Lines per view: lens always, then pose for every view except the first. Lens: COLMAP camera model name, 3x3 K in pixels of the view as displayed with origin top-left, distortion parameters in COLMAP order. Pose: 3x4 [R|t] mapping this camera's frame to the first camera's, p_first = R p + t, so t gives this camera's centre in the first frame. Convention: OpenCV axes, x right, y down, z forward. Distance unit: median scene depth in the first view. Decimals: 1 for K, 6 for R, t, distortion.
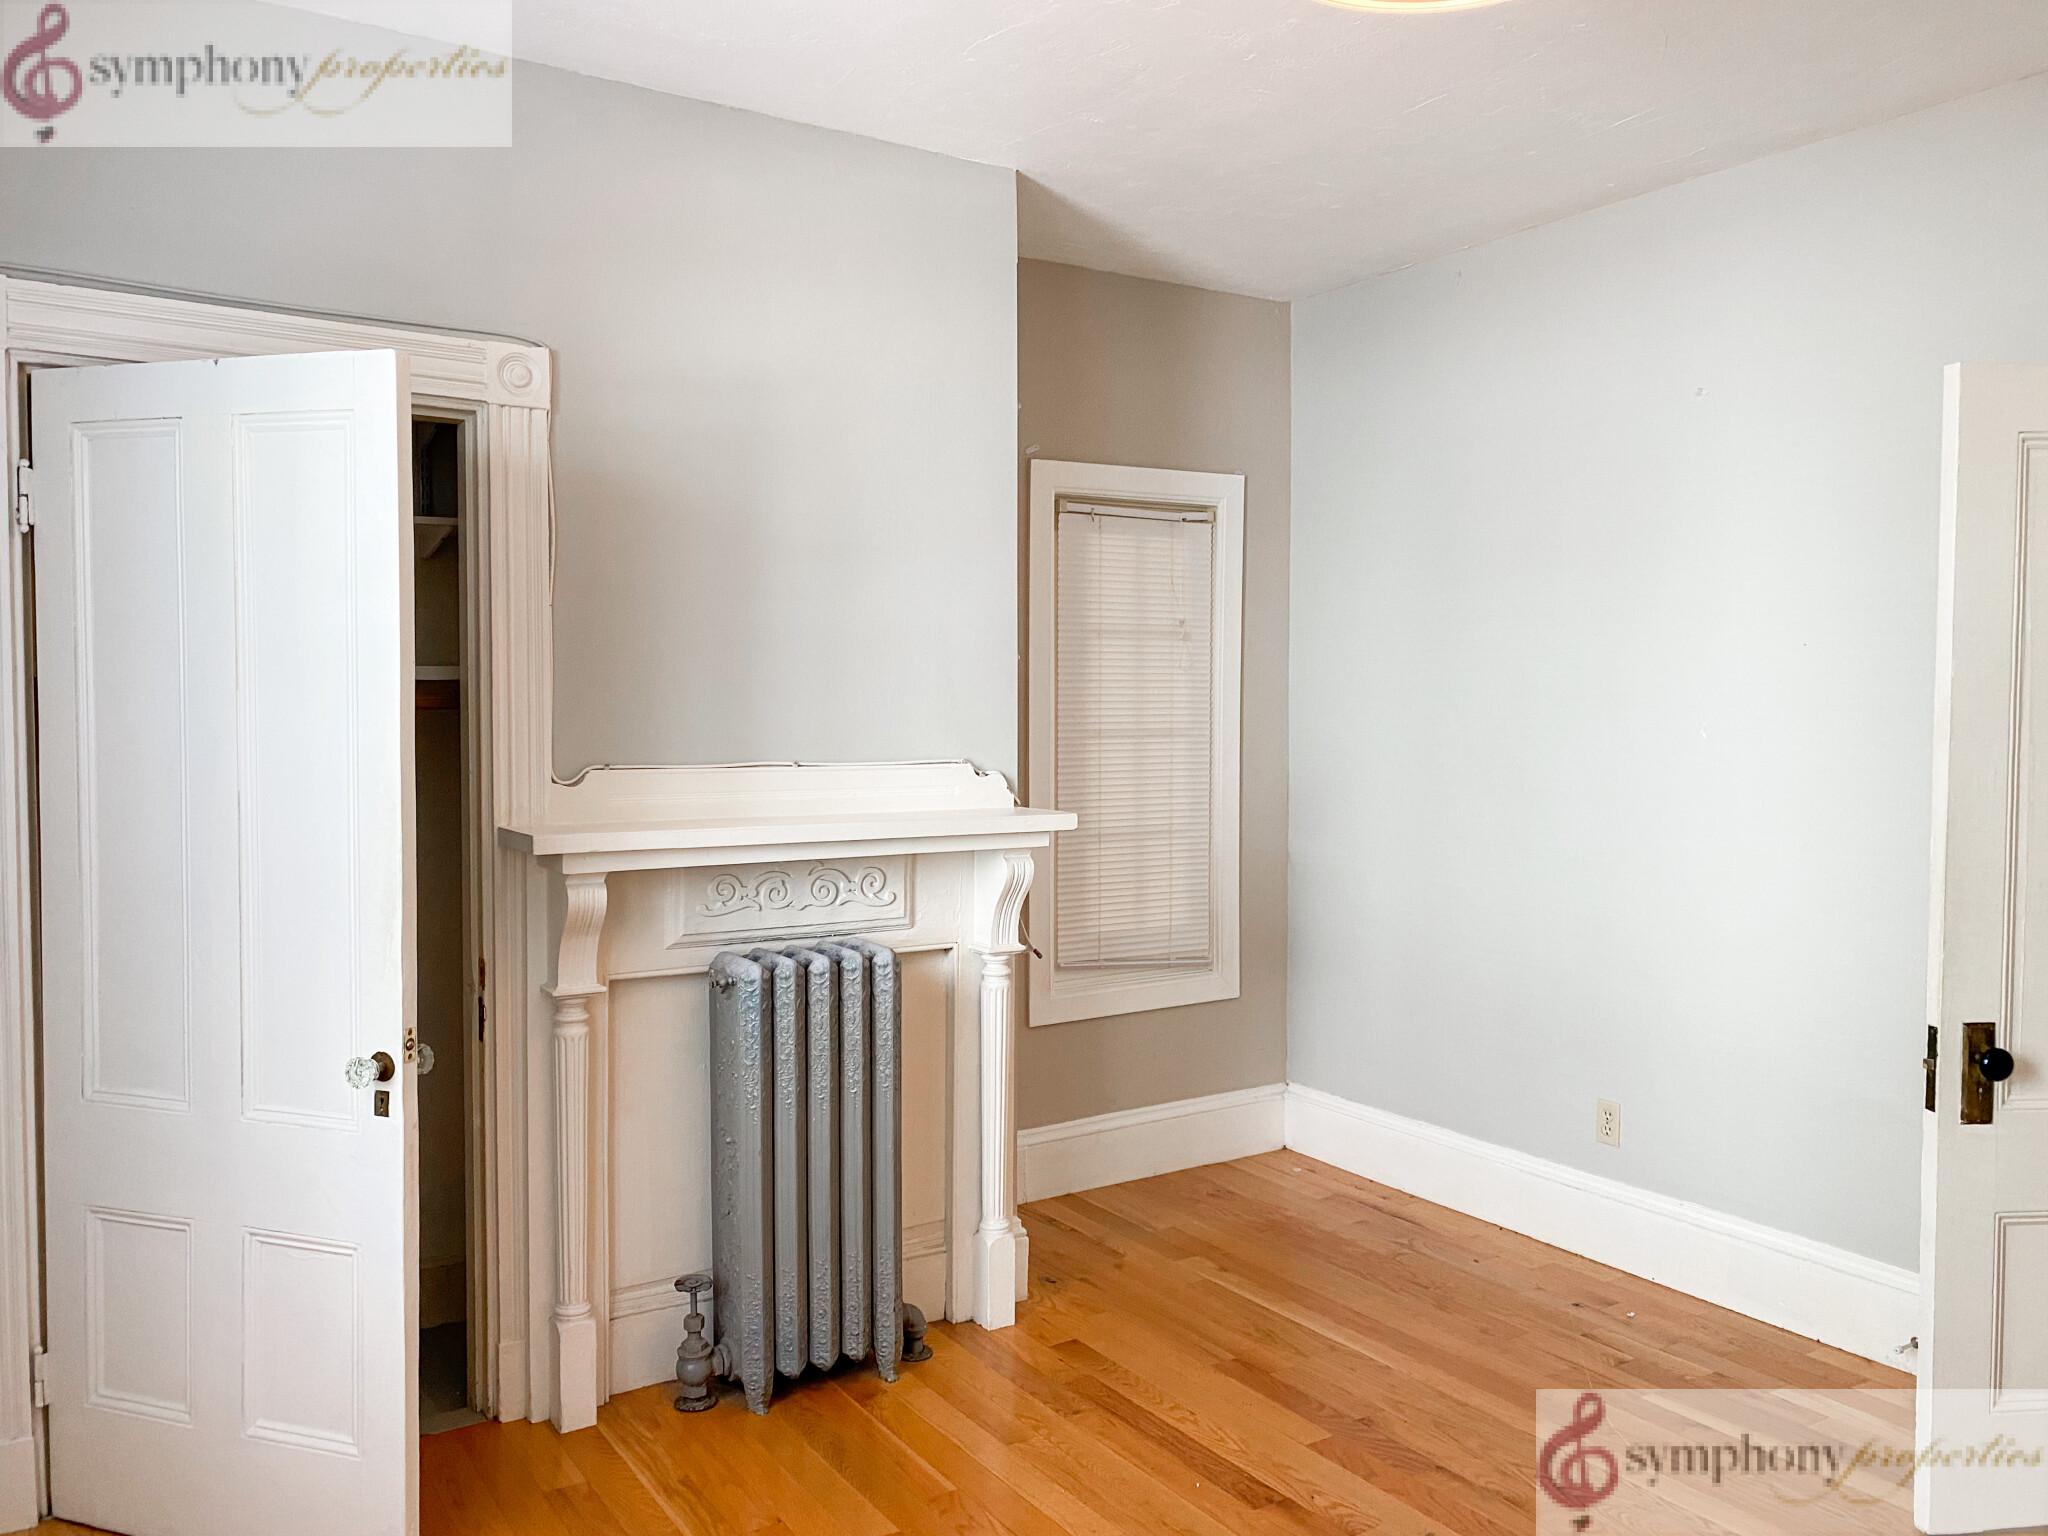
lens RADIAL K [[1603.0, 0, 1024.0], [0, 1603.0, 768.0], [0, 0, 1]] dist [0.059698, -0.037405]
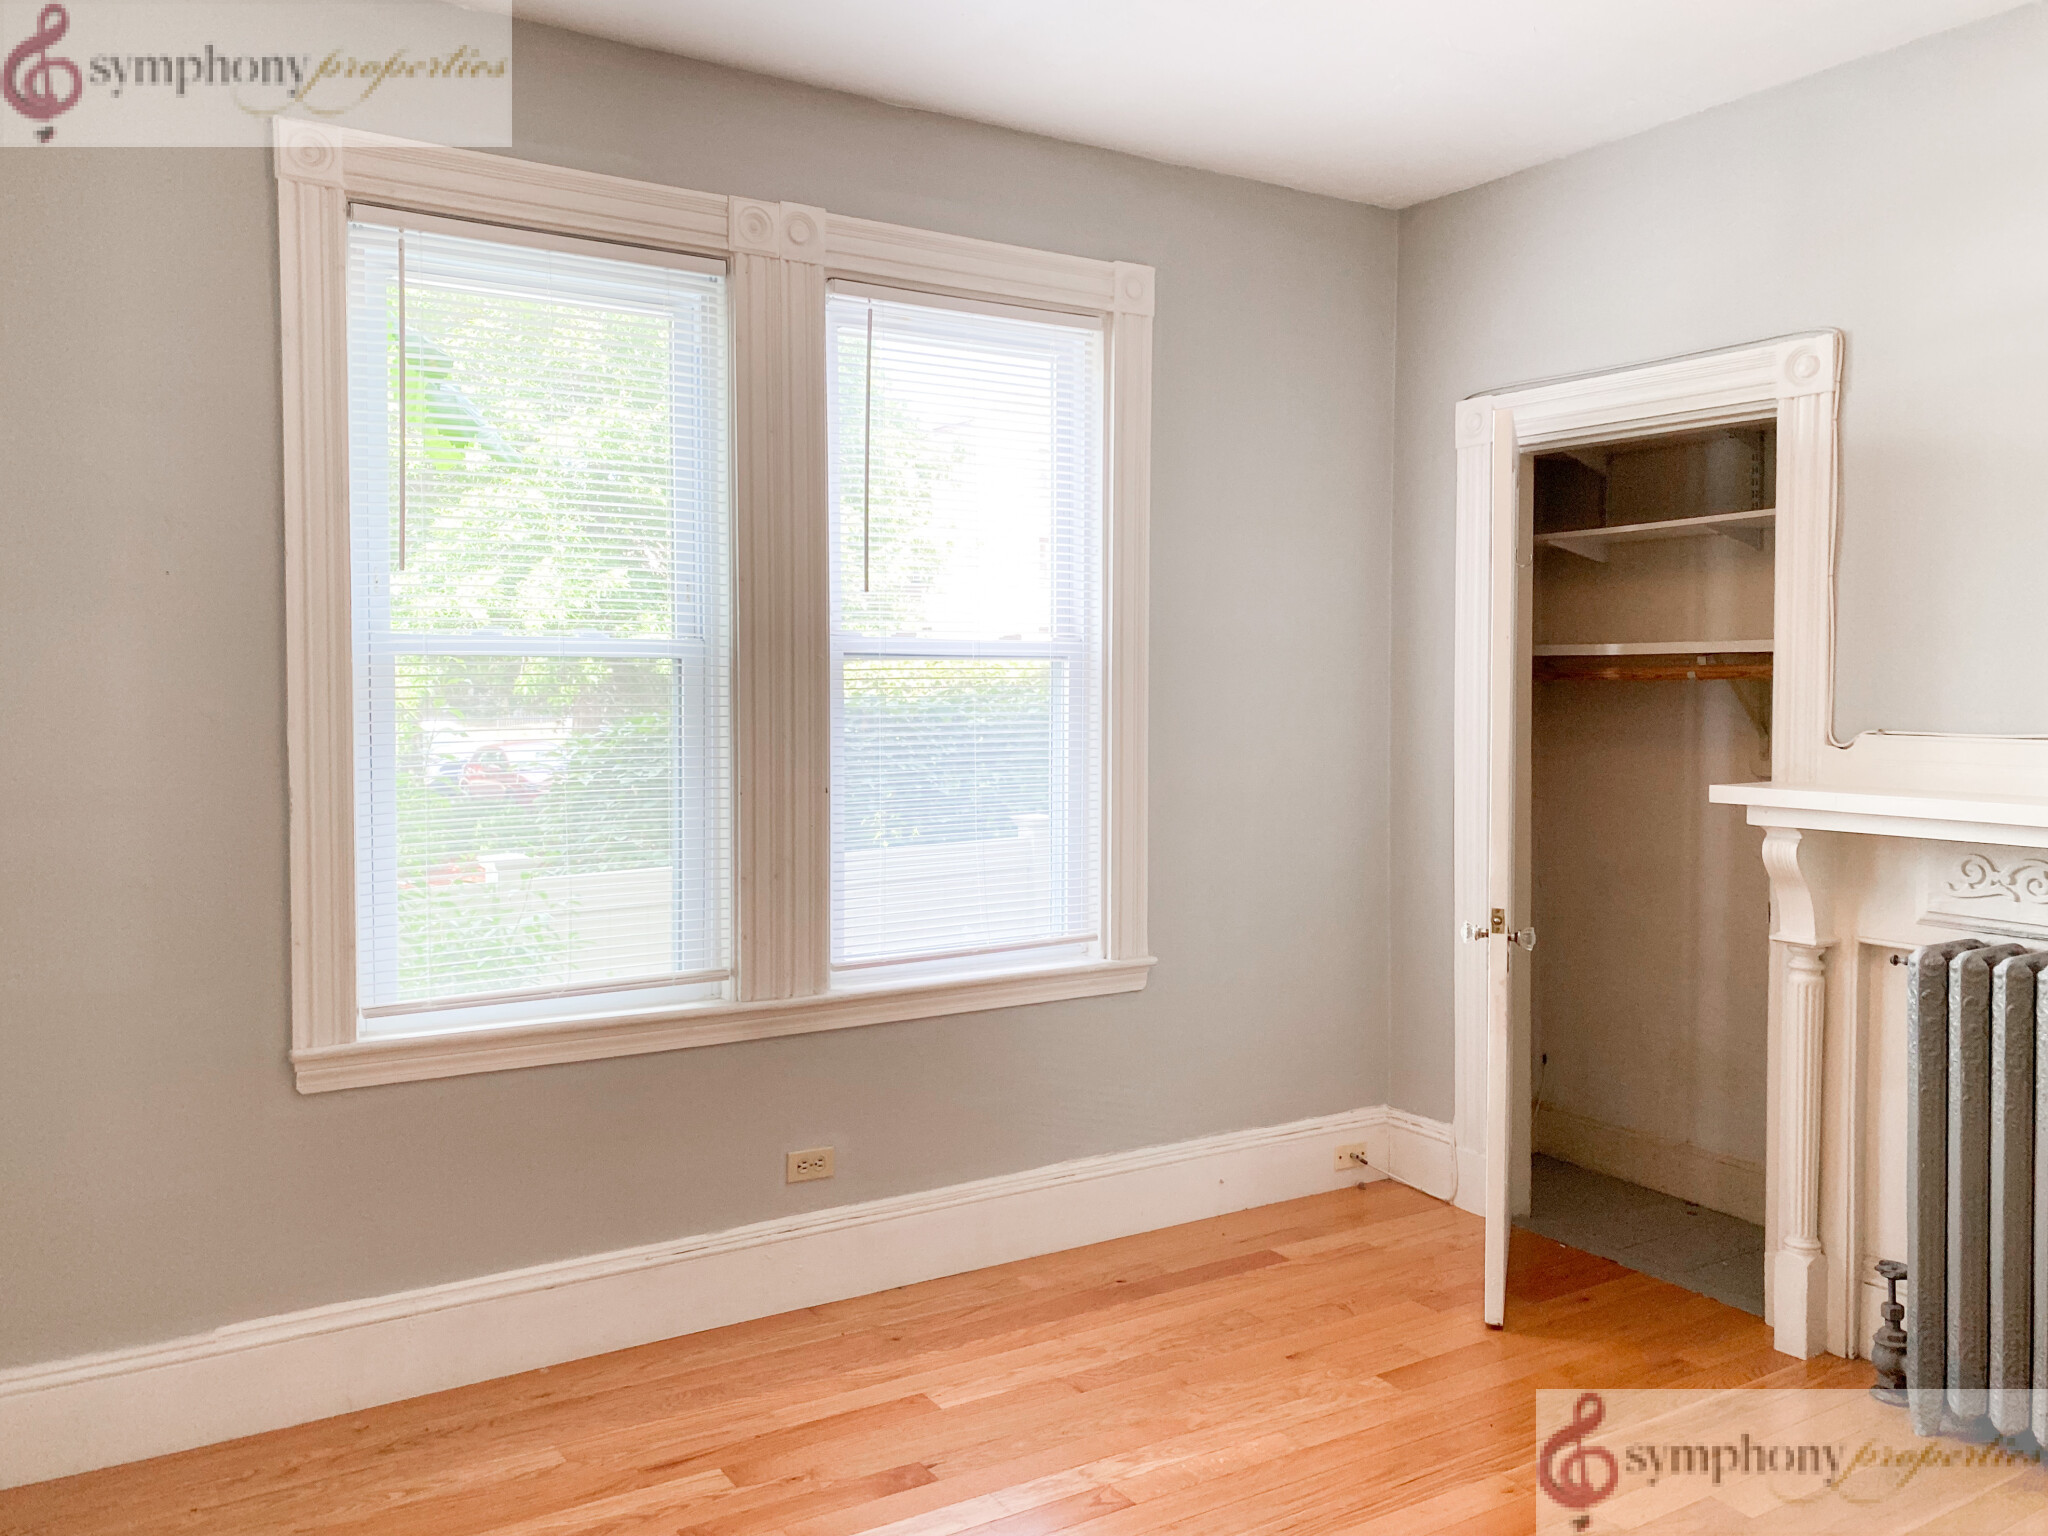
lens RADIAL K [[1603.0, 0, 1024.0], [0, 1603.0, 768.0], [0, 0, 1]] dist [0.059698, -0.037405]
pose [[-0.023691, 0.047337, -0.998598, 0.505604], [-0.047301, 0.997707, 0.048417, -0.001312], [0.998600, 0.048381, -0.021397, 0.322828]]
